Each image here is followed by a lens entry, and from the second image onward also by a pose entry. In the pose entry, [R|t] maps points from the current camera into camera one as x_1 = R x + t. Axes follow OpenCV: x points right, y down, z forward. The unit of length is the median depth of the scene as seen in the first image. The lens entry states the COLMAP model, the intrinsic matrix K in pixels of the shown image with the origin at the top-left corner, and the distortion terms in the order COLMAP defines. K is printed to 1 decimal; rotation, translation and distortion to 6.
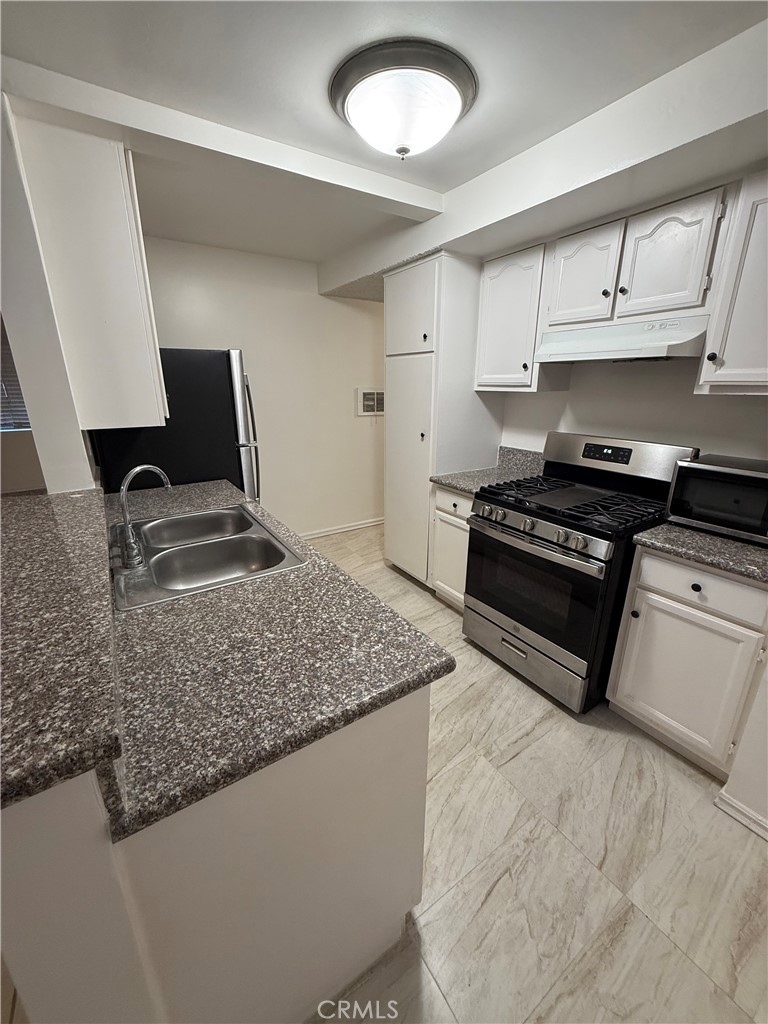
lens RADIAL K [[406.4, 0, 383.7], [0, 406.4, 508.7], [0, 0, 1]] dist [-0.000868, 0.000102]
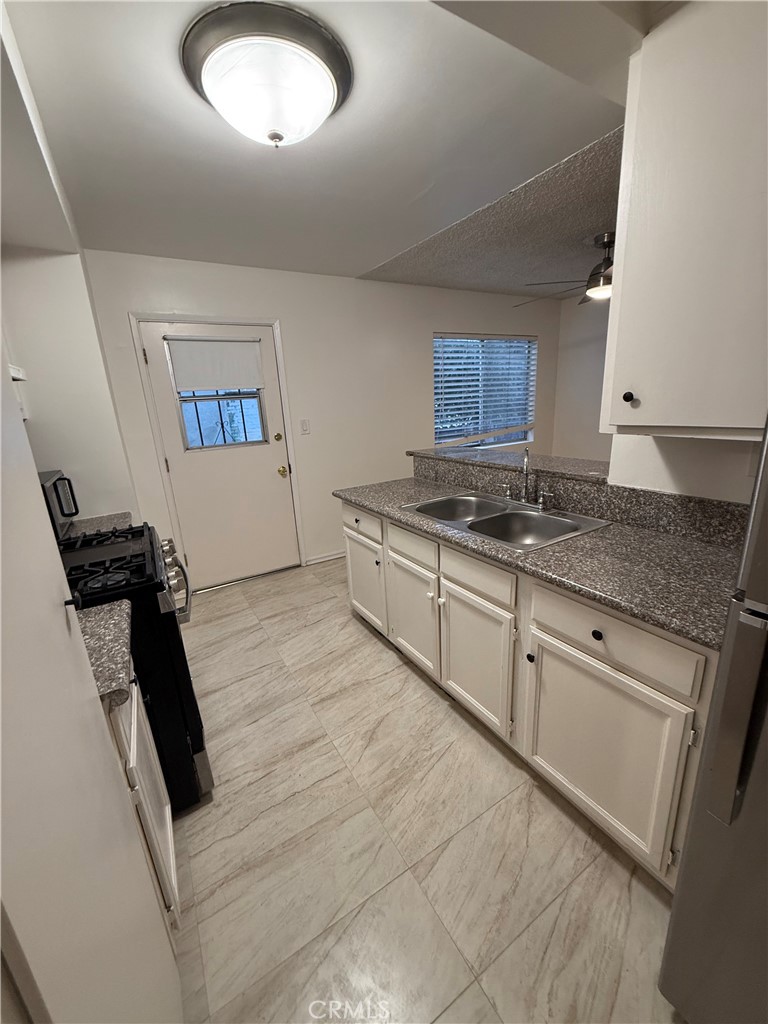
lens RADIAL K [[406.4, 0, 382.8], [0, 406.4, 509.1], [0, 0, 1]] dist [-0.000868, 0.000102]
pose [[-0.997794, 0.036447, 0.055478, -0.157744], [0.060700, 0.839236, 0.540369, -0.499298], [-0.026864, 0.542544, -0.839597, 1.653189]]
